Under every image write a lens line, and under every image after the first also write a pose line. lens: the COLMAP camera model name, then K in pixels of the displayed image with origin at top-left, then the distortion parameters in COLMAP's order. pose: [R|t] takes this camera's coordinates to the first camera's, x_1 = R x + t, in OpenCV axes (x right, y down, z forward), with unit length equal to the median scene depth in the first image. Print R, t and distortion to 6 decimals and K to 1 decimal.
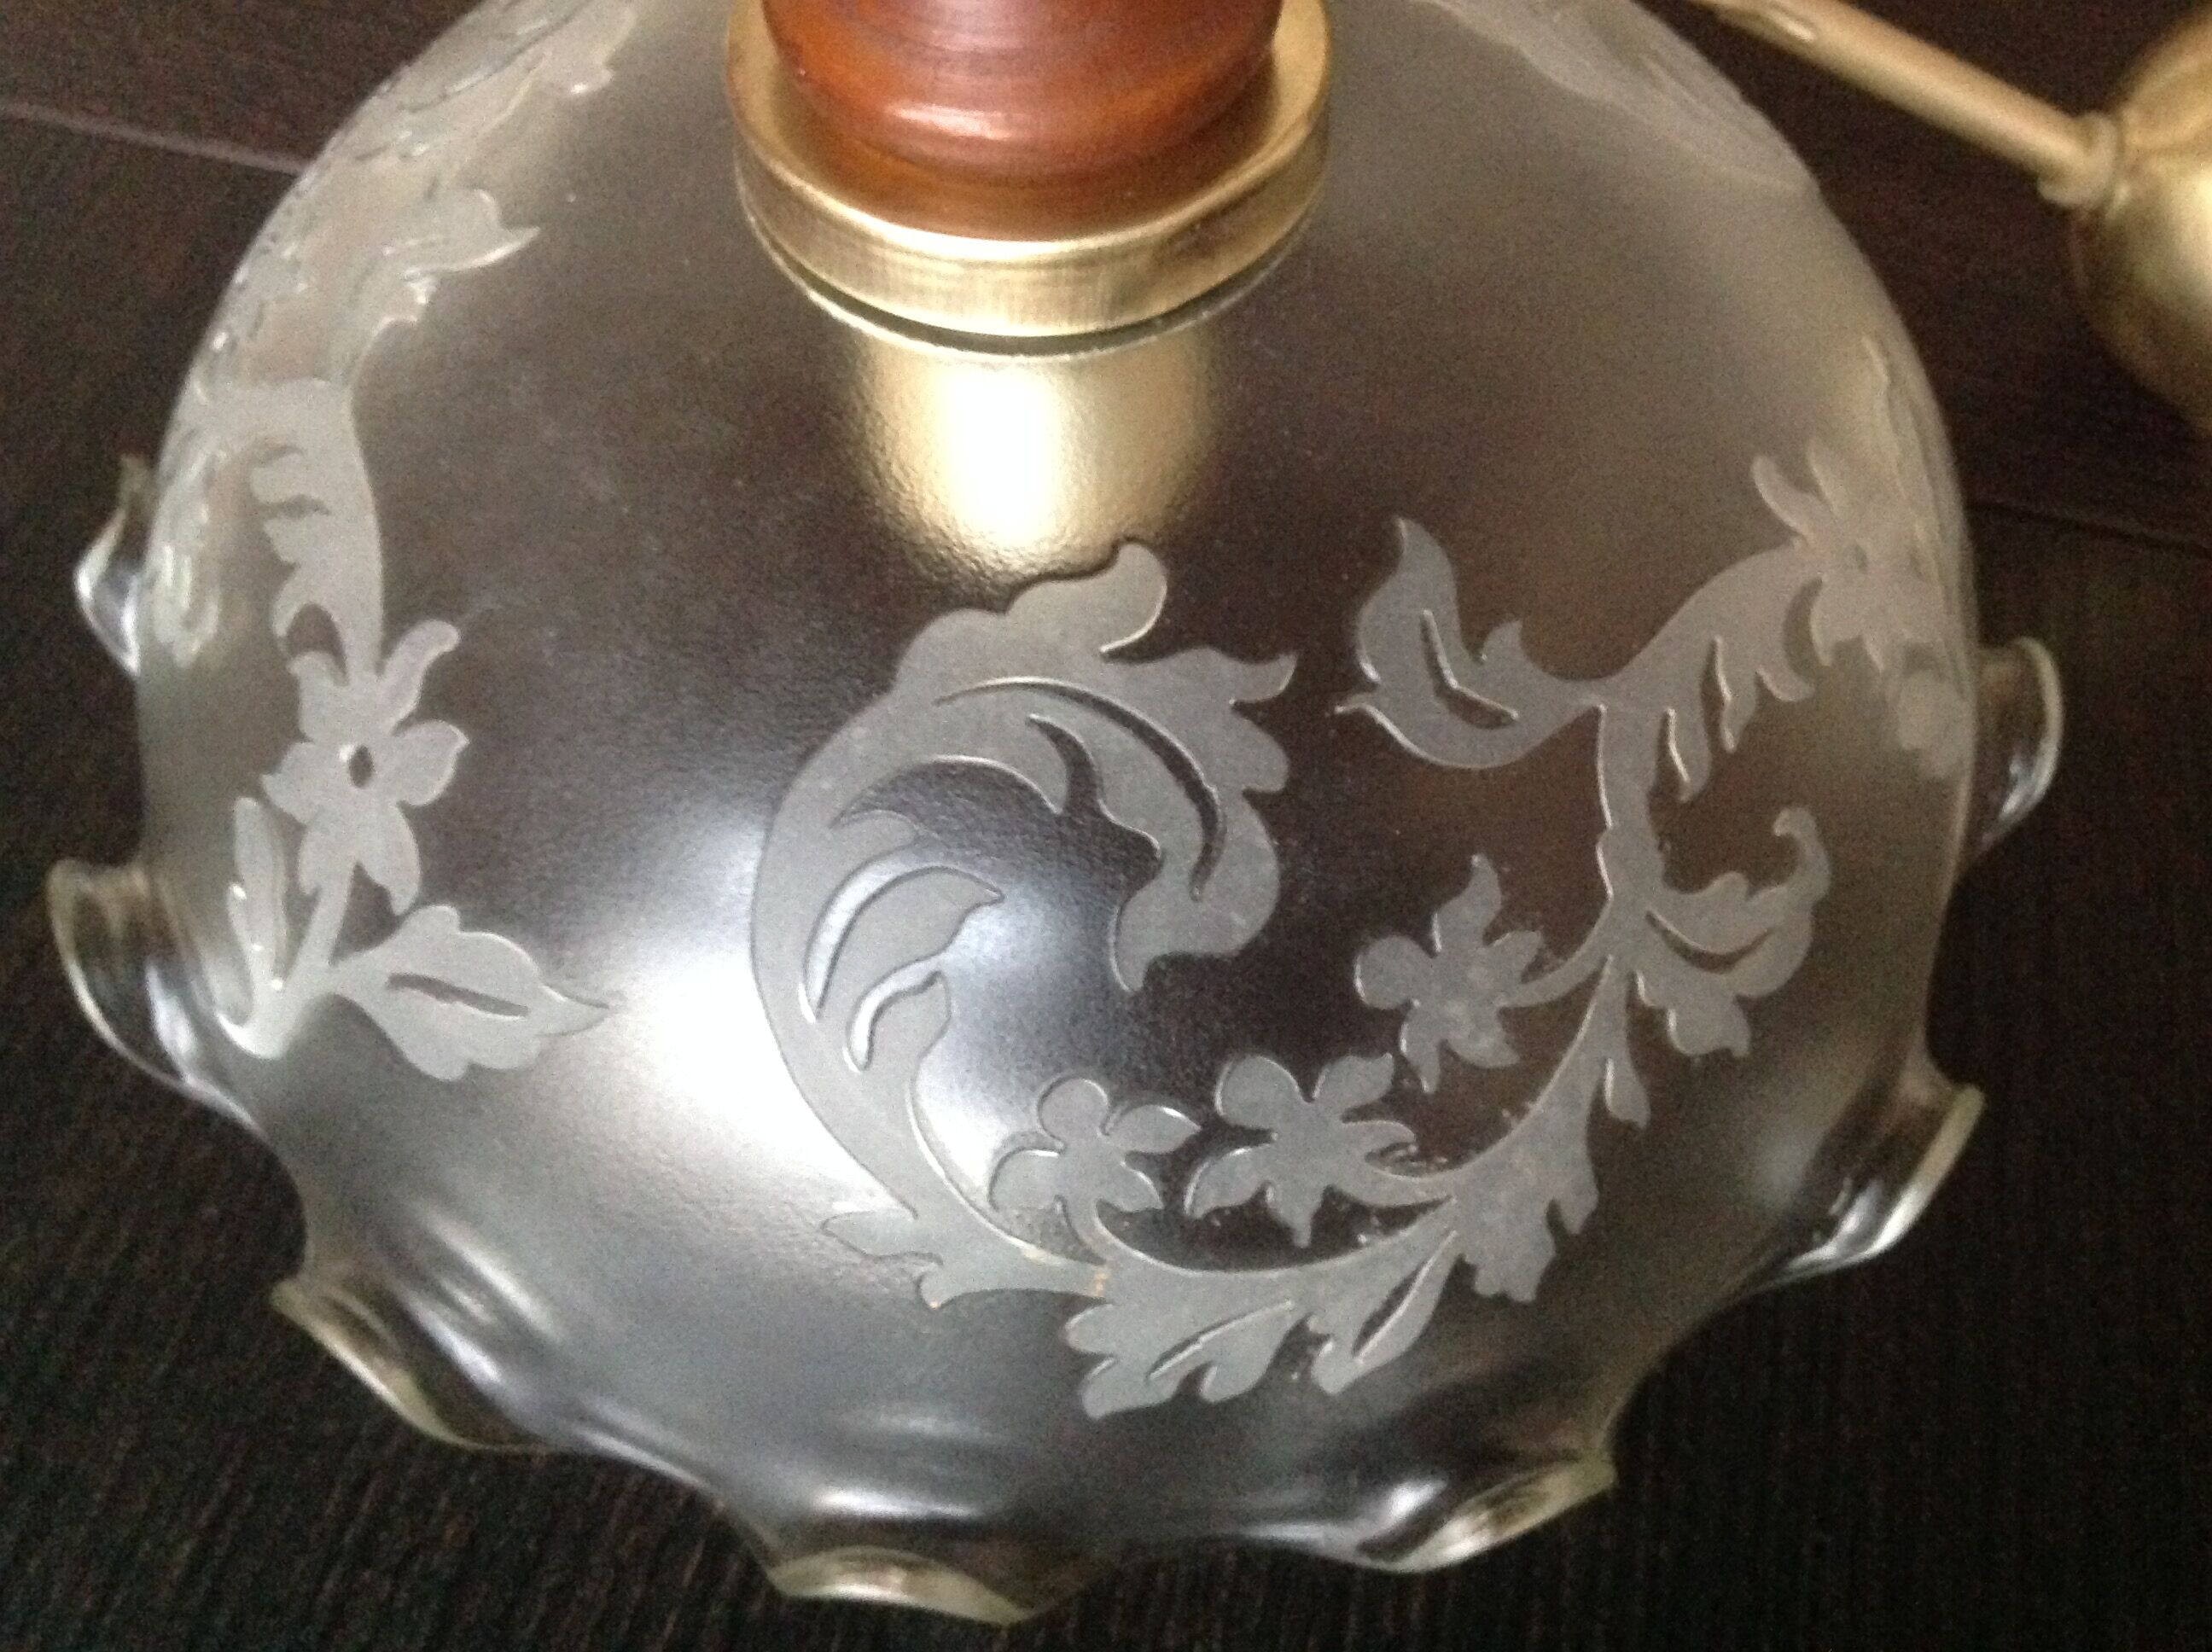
lens RADIAL K [[2197.8, 0, 1112.0], [0, 2197.8, 842.9], [0, 0, 1]] dist [0.011514, 0.000000]
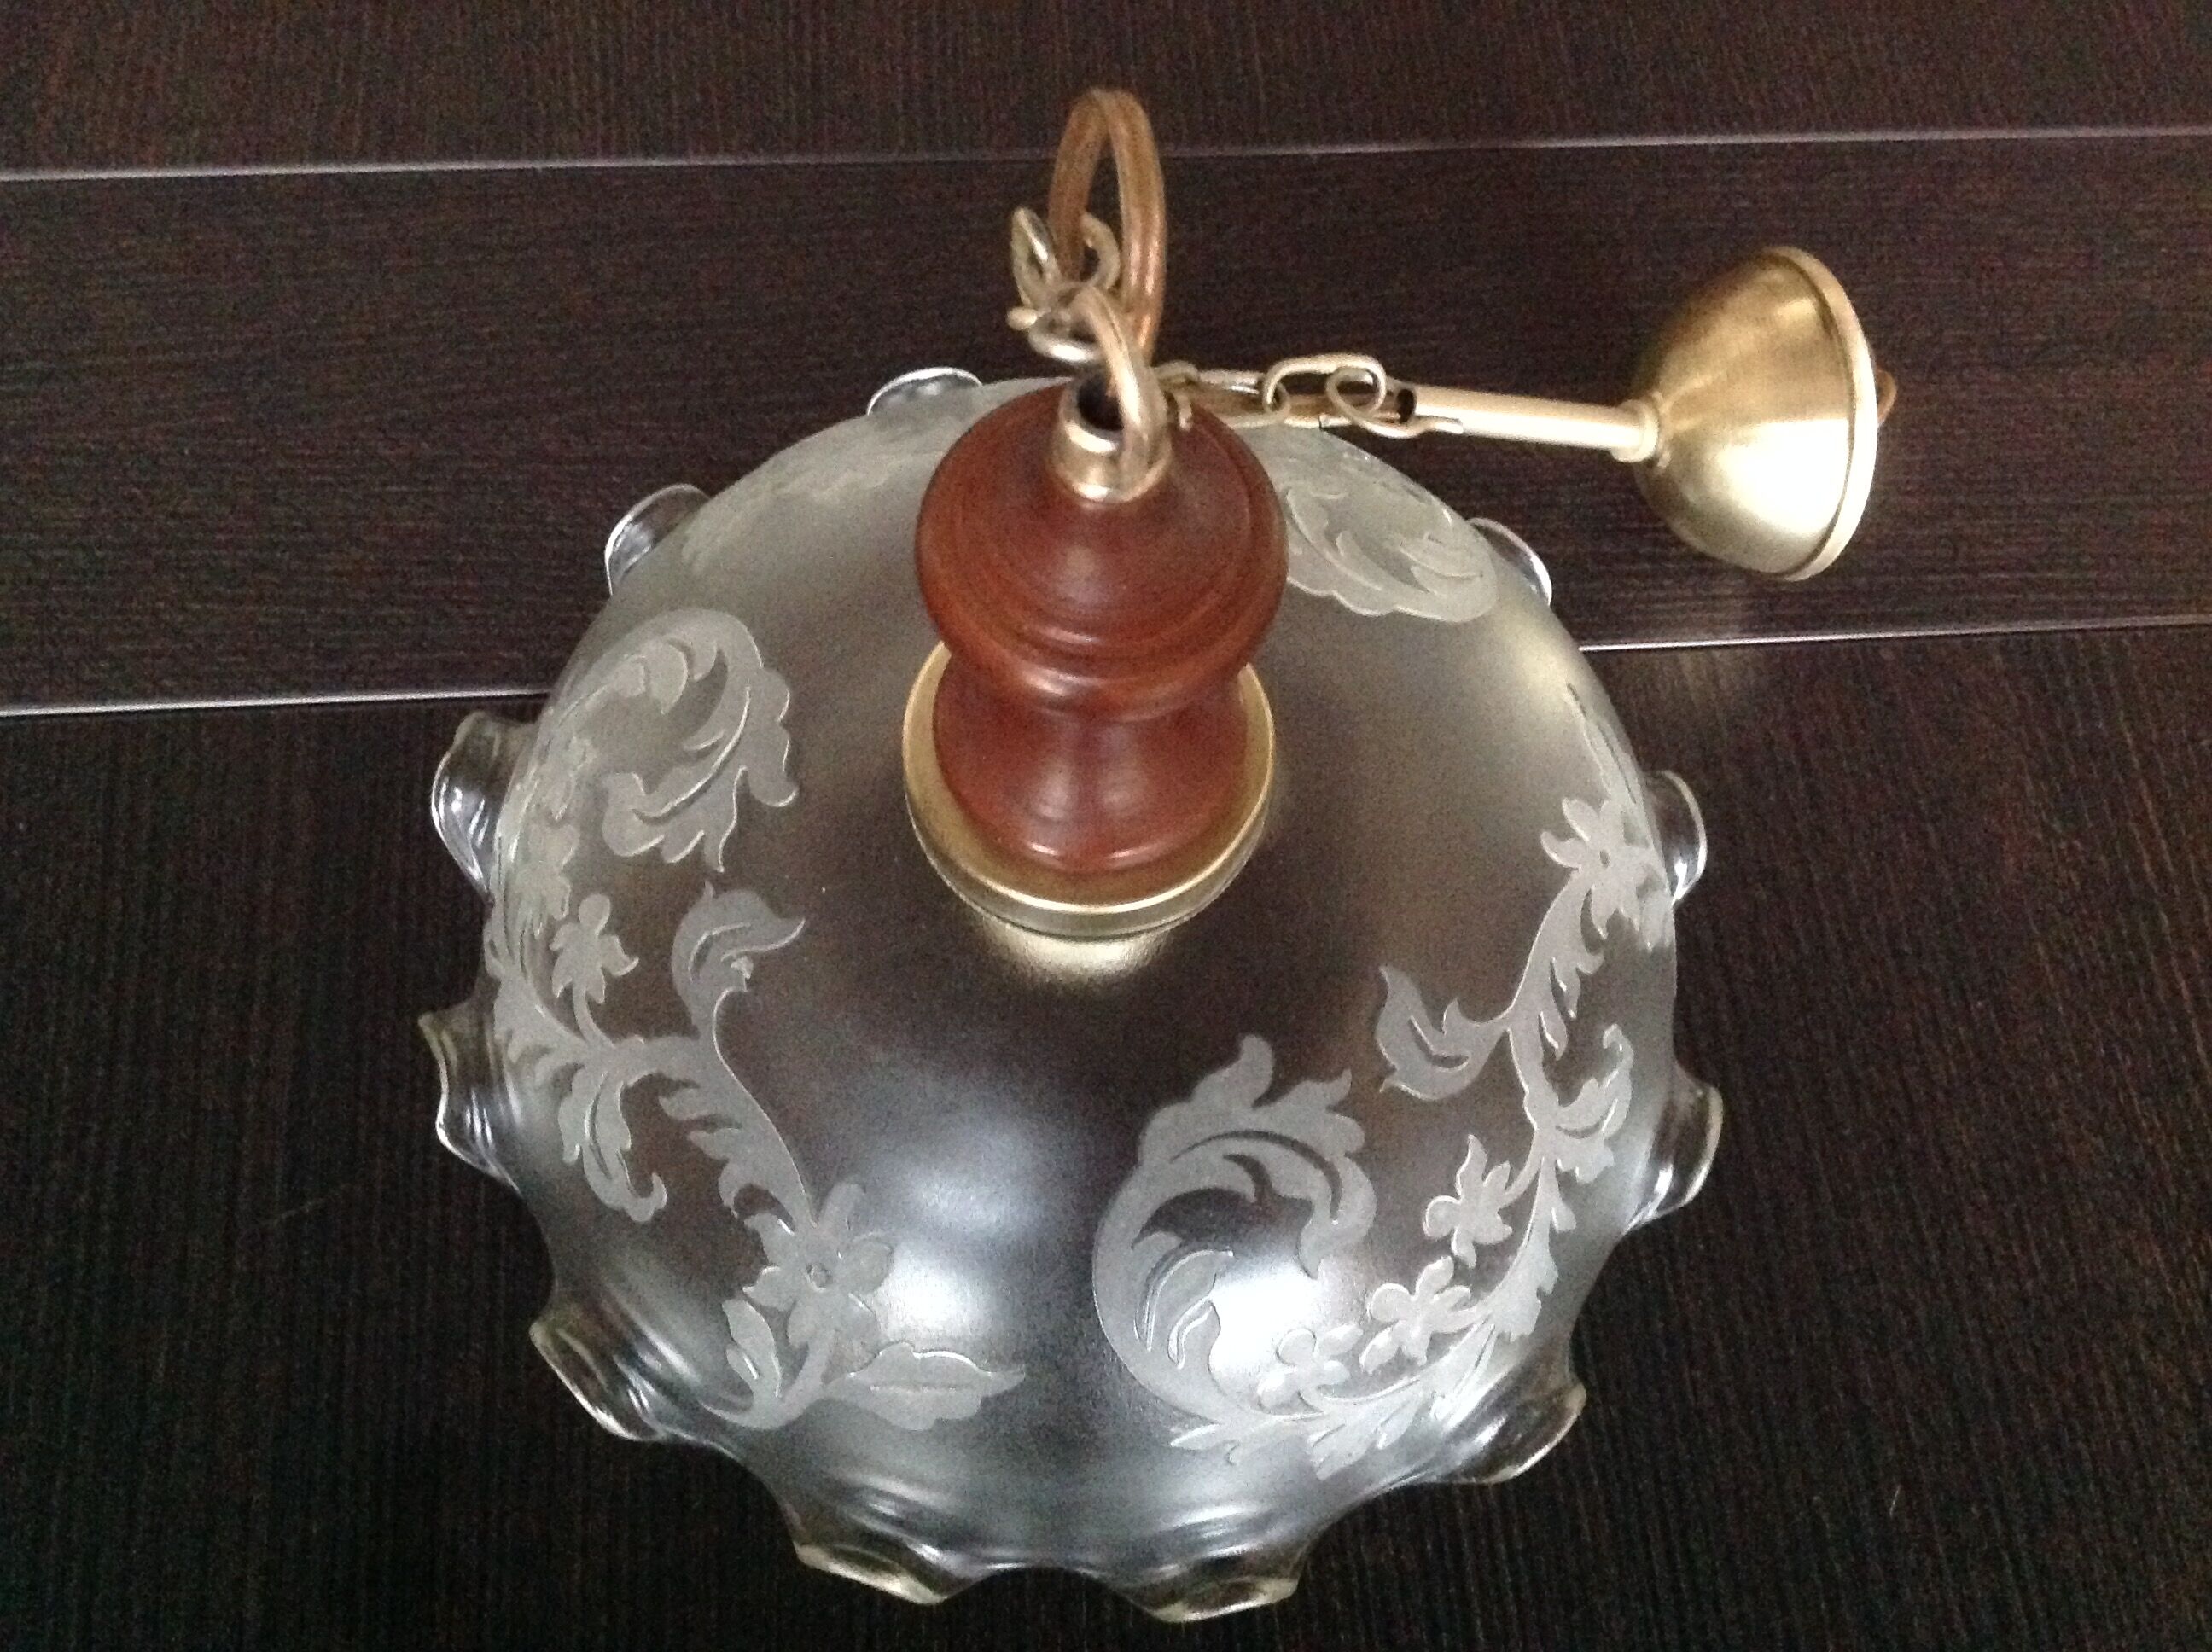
lens RADIAL K [[2197.8, 0, 1111.0], [0, 2197.8, 821.3], [0, 0, 1]] dist [0.011514, 0.000000]
pose [[0.944748, -0.284377, 0.163036, -0.305987], [0.254529, 0.949821, 0.181811, -0.598904], [-0.206558, -0.130269, 0.969724, -0.596735]]
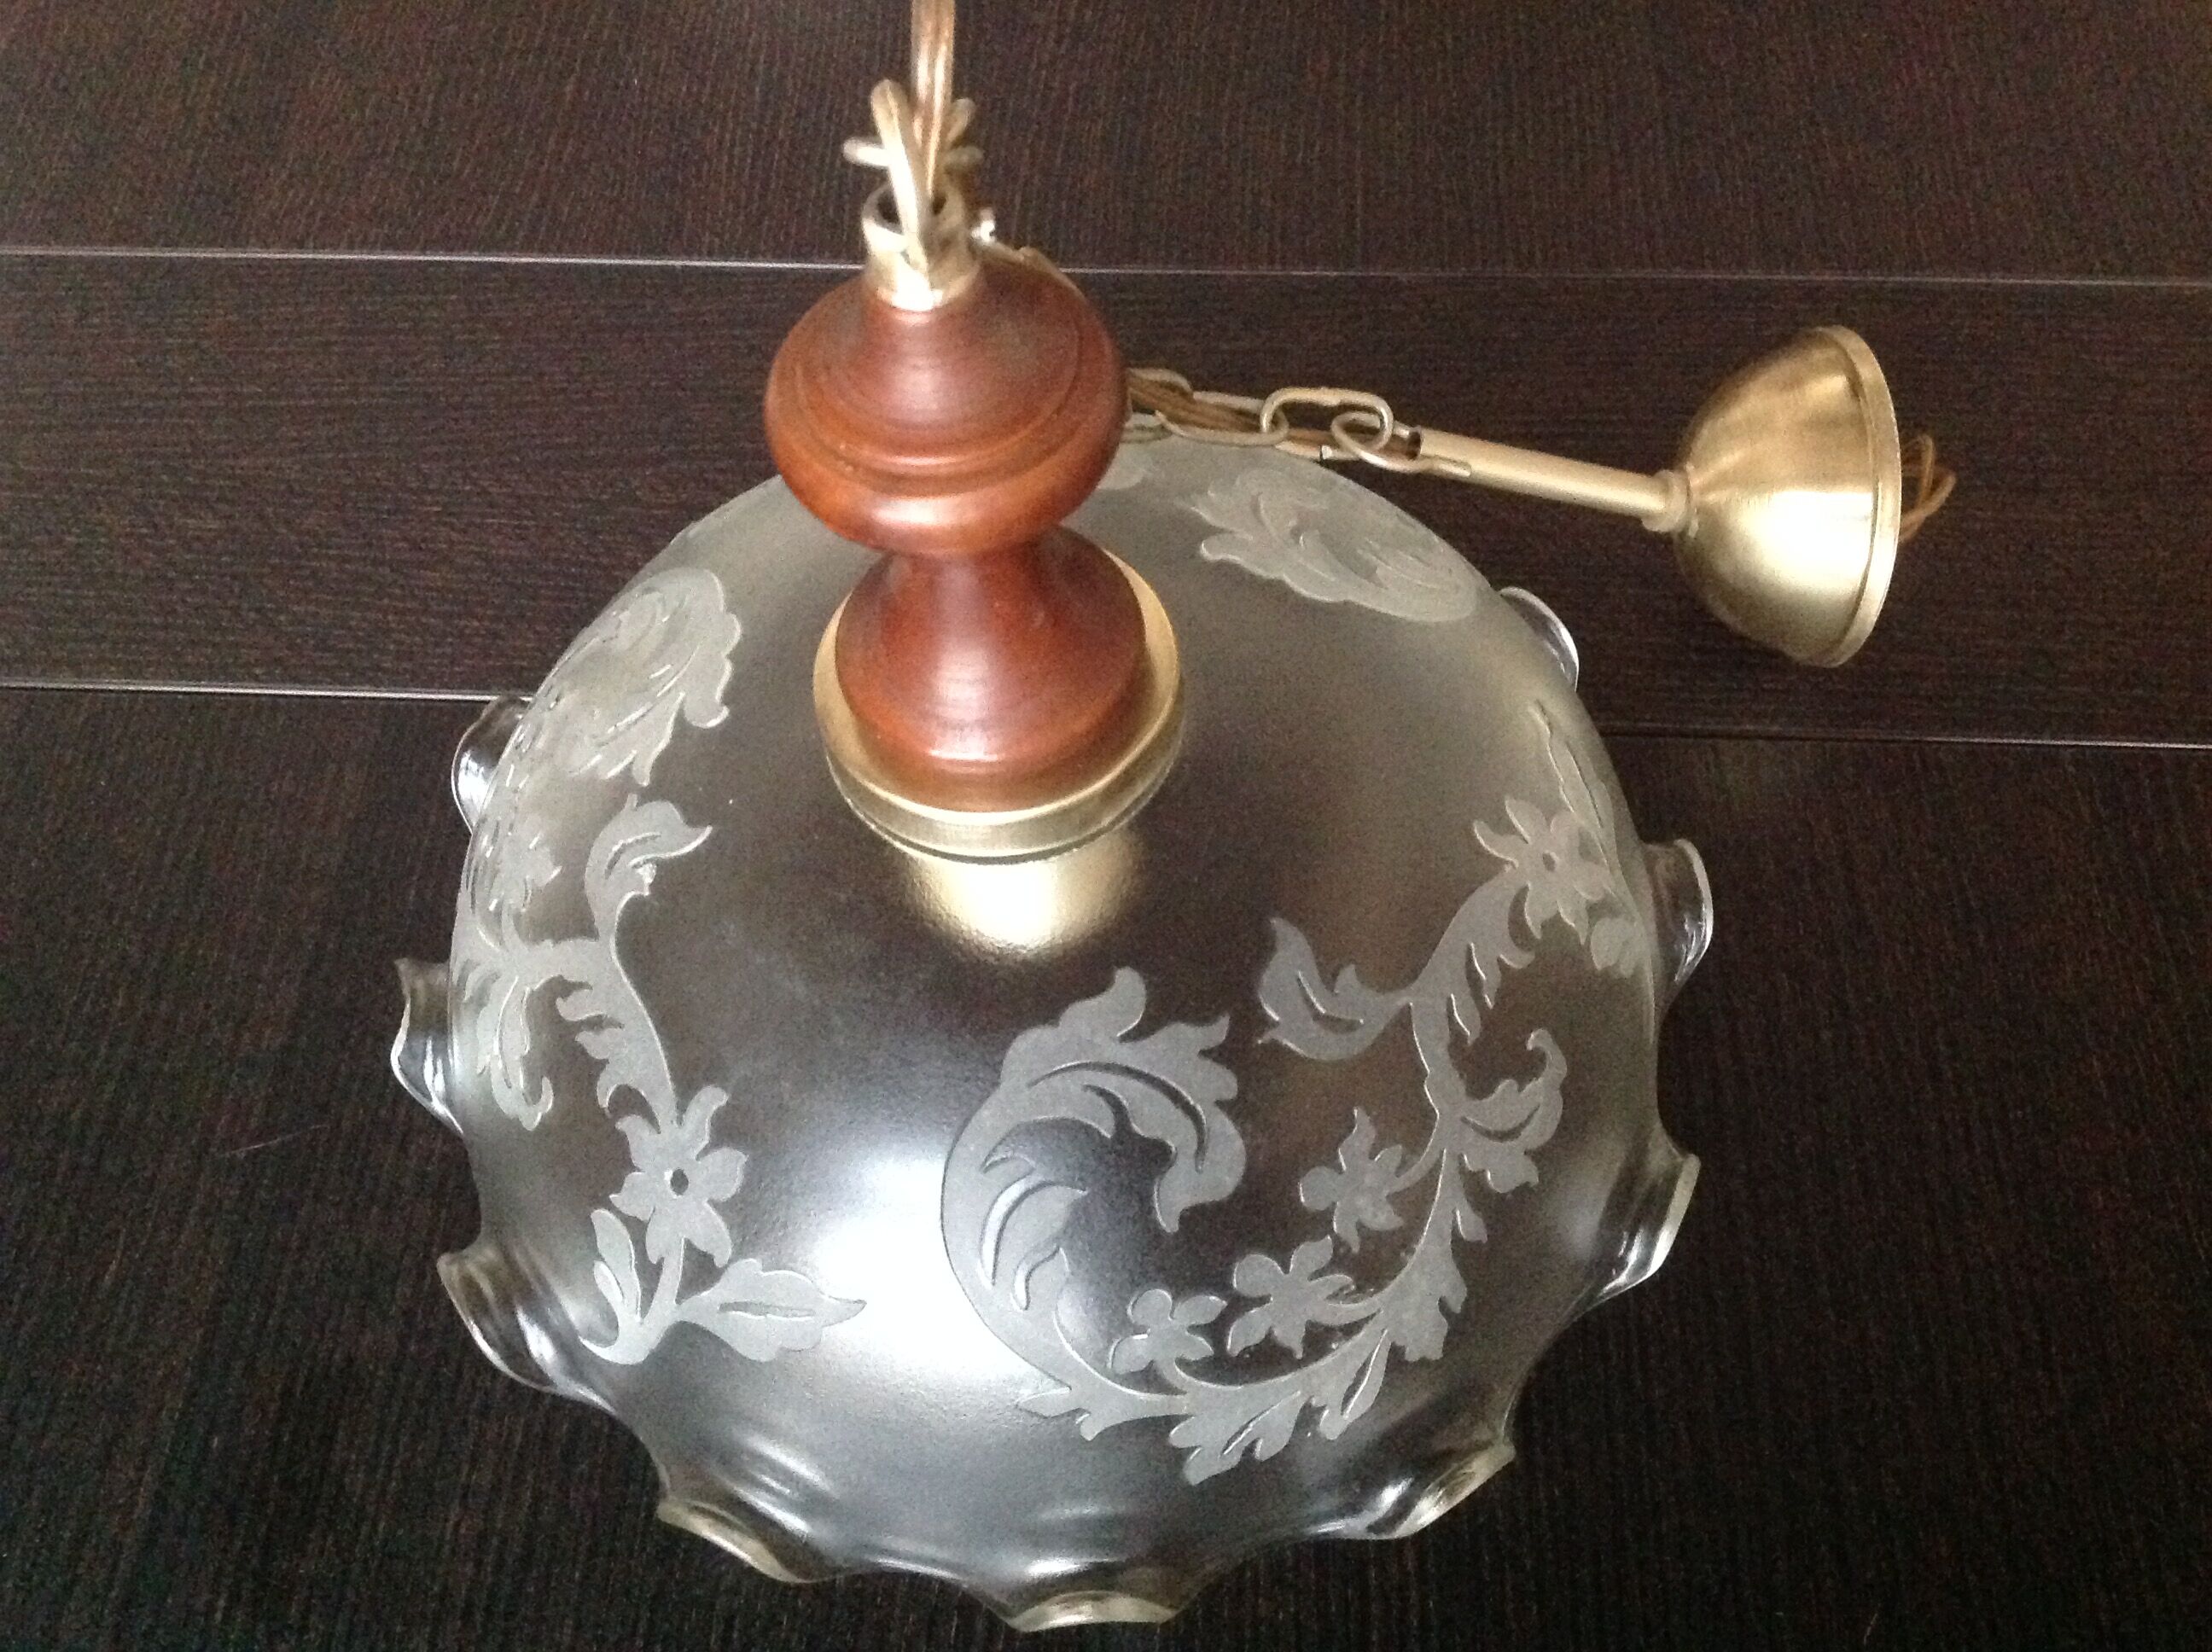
lens RADIAL K [[2197.8, 0, 1096.2], [0, 2197.8, 789.0], [0, 0, 1]] dist [0.011514, 0.000000]
pose [[0.980436, -0.189345, 0.053795, -0.070051], [0.191060, 0.981158, -0.028729, -0.213250], [-0.047342, 0.038445, 0.998139, -0.651265]]
